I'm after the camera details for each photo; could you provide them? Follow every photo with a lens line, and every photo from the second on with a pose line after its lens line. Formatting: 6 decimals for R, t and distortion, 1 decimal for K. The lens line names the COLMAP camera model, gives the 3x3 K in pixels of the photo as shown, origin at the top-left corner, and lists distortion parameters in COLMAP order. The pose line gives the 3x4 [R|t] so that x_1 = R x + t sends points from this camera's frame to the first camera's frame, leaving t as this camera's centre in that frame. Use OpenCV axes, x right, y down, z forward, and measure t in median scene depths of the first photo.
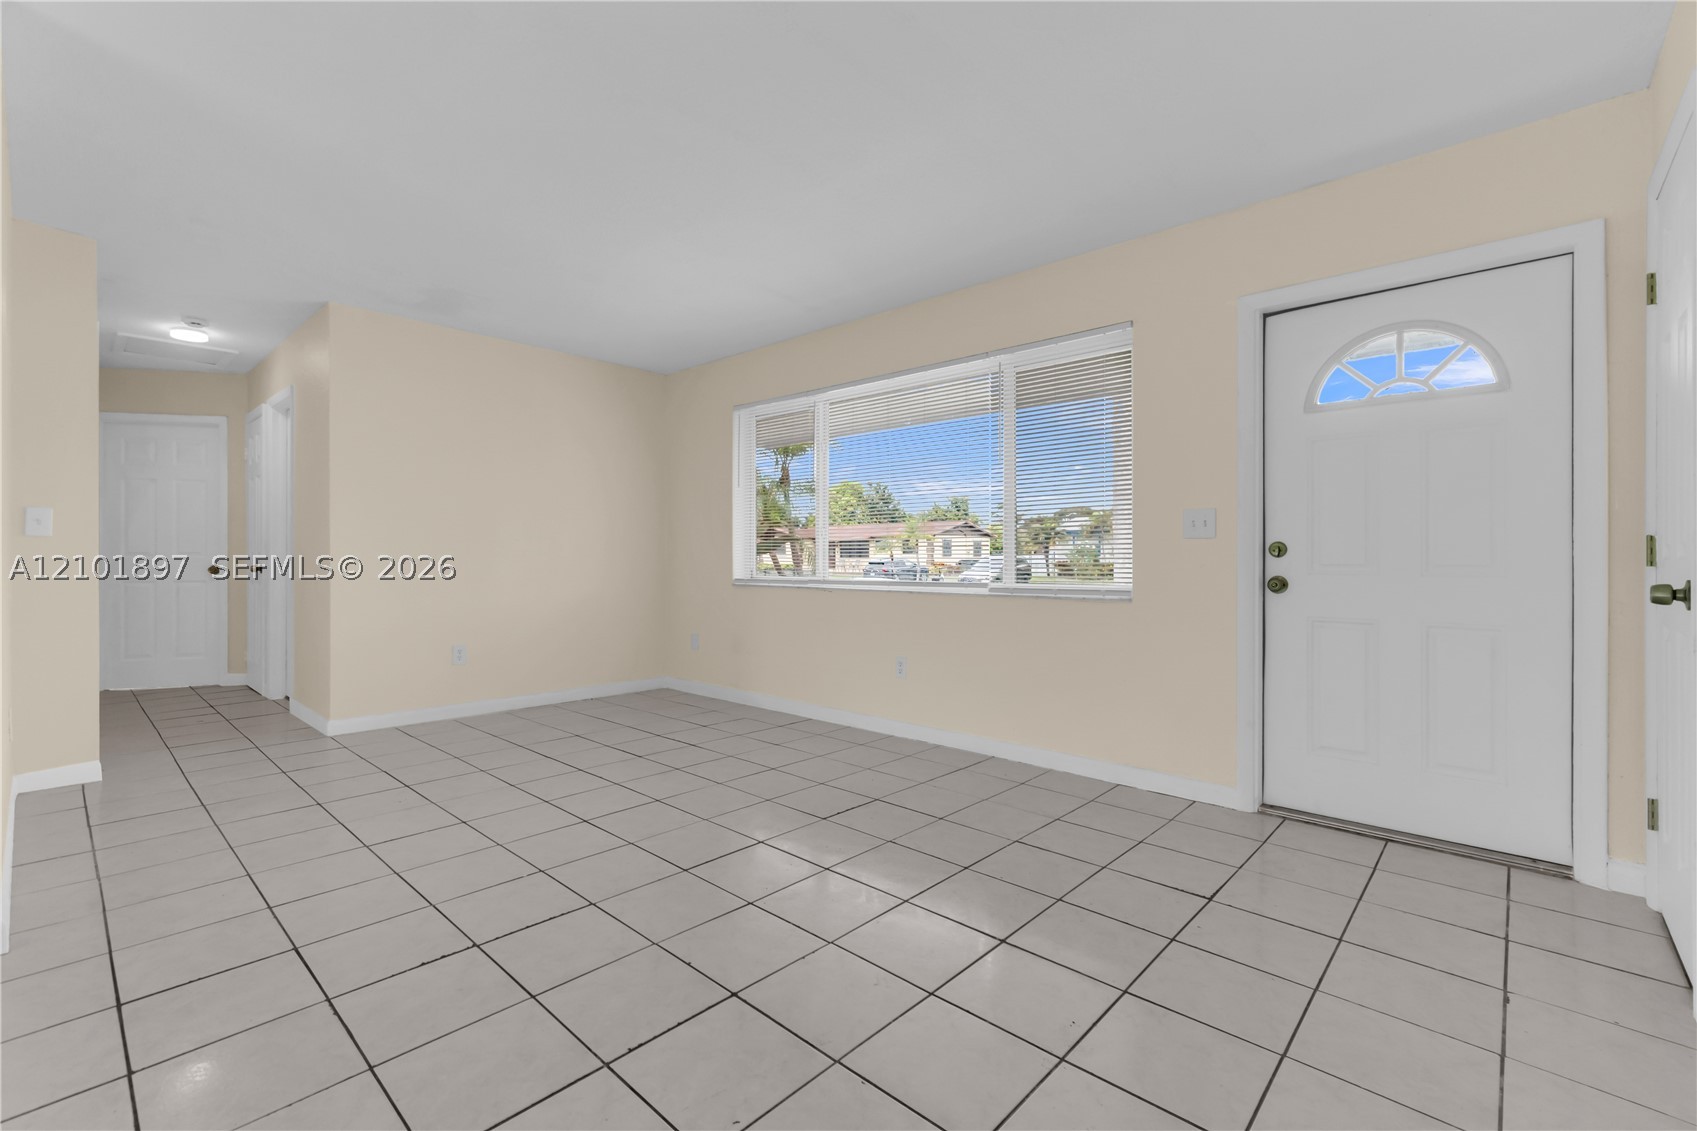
lens RADIAL K [[734.8, 0, 828.0], [0, 734.8, 559.6], [0, 0, 1]] dist [0.000260, 0.001459]
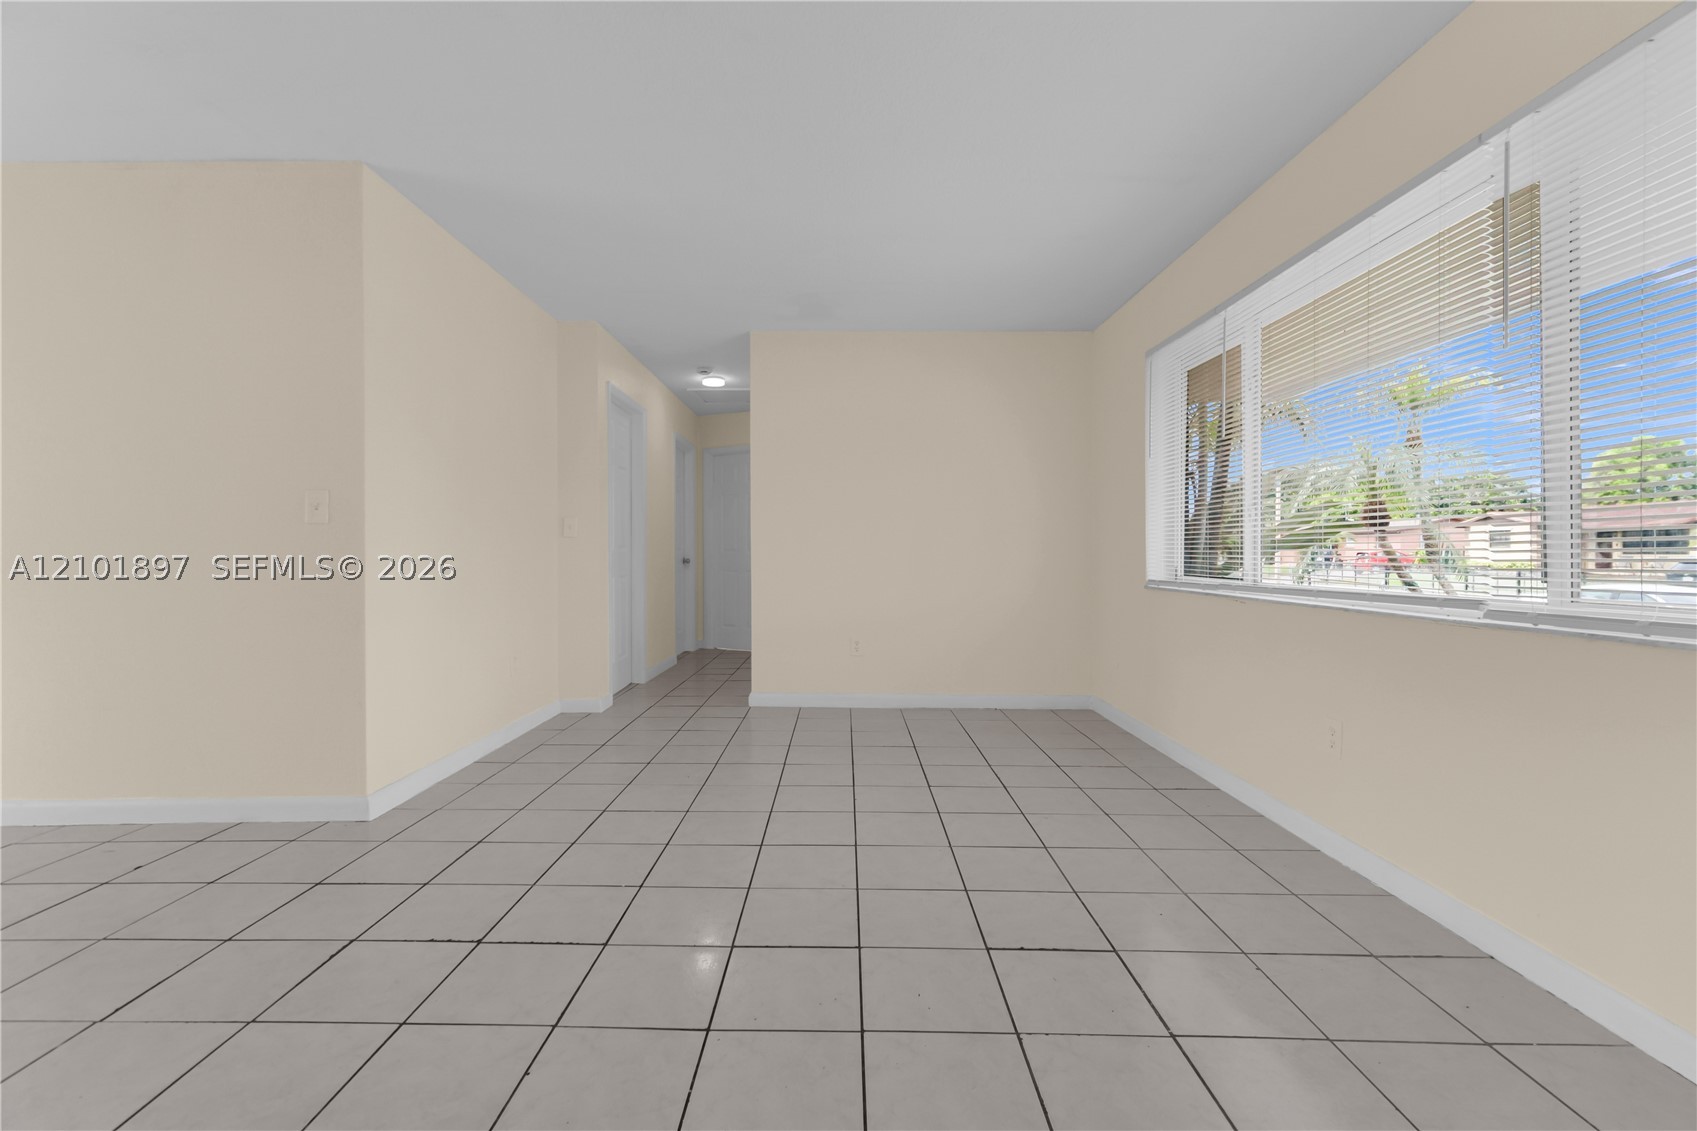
lens RADIAL K [[734.8, 0, 825.1], [0, 734.8, 561.5], [0, 0, 1]] dist [0.000260, 0.001459]
pose [[0.675906, 0.006965, -0.736955, 0.231591], [-0.001814, 0.999968, 0.007786, 0.002104], [0.736985, -0.003926, 0.675897, 0.277057]]
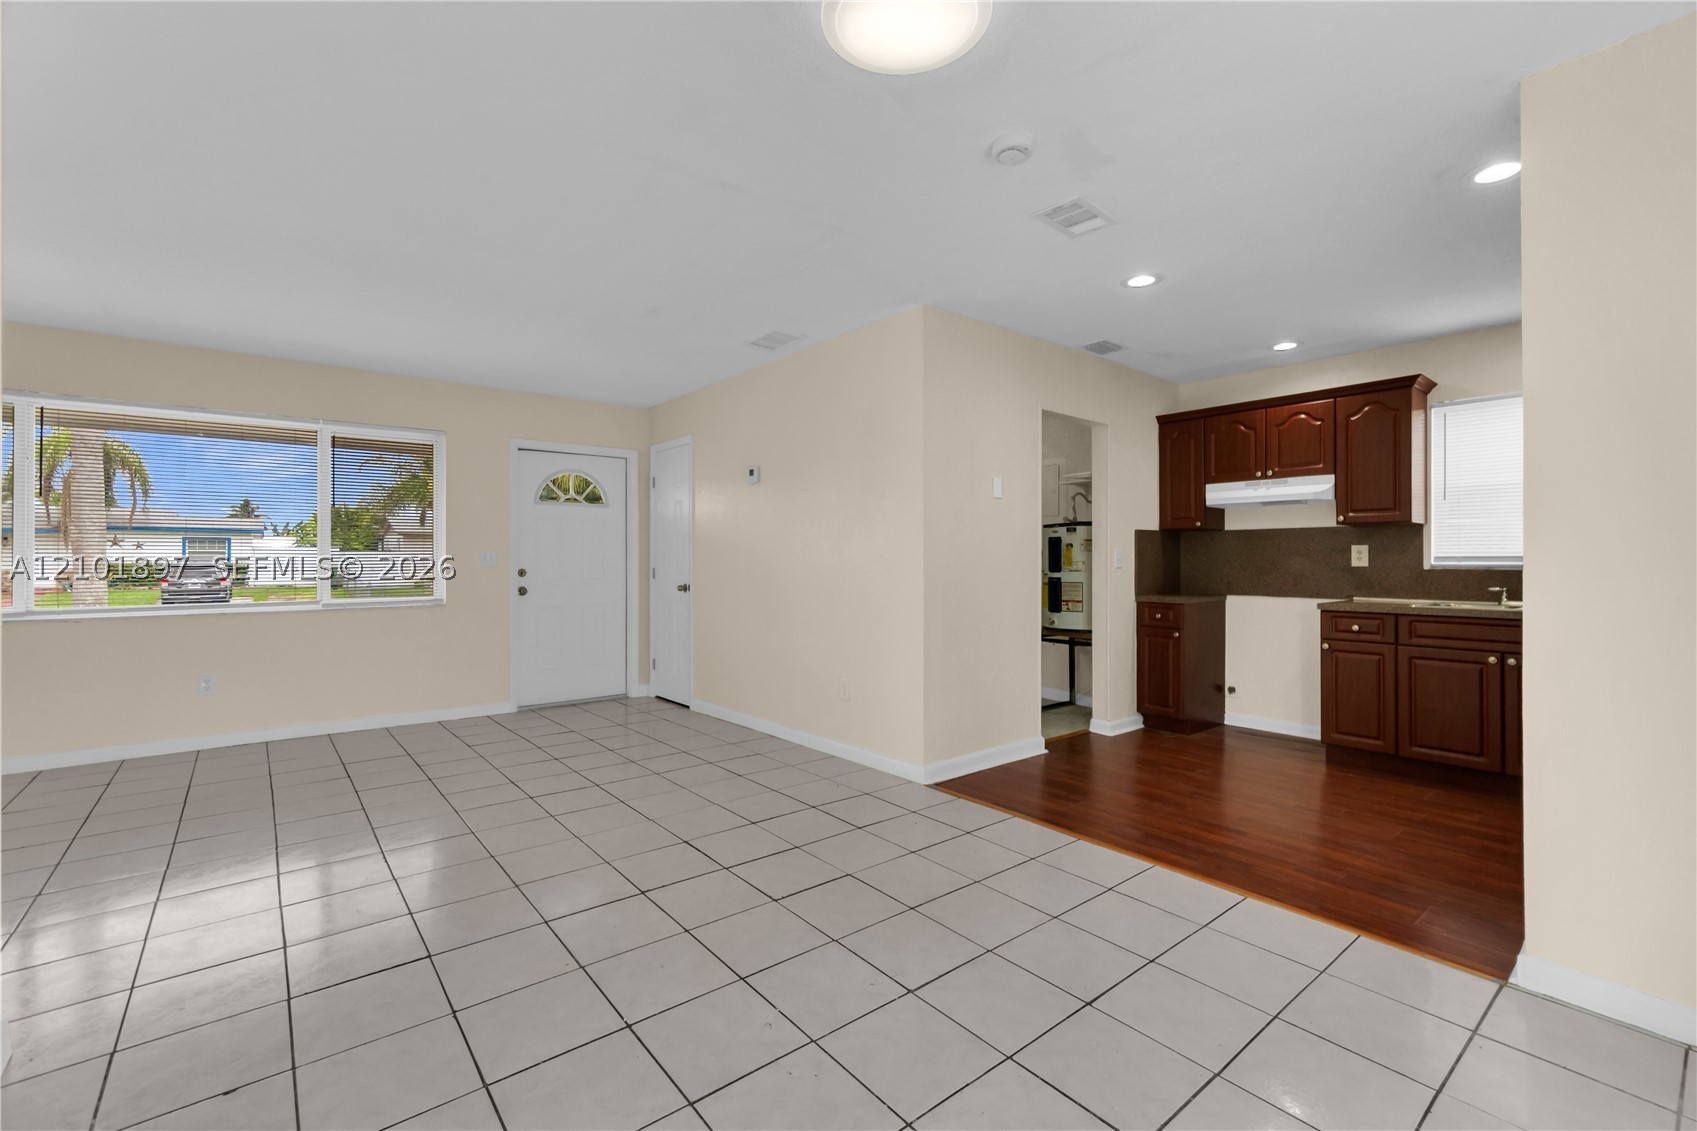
lens RADIAL K [[734.8, 0, 836.4], [0, 734.8, 557.6], [0, 0, 1]] dist [0.000260, 0.001459]
pose [[0.134473, -0.000501, 0.990917, -0.758753], [0.003183, 0.999995, 0.000074, -0.032464], [-0.990912, 0.003144, 0.134474, -0.046831]]
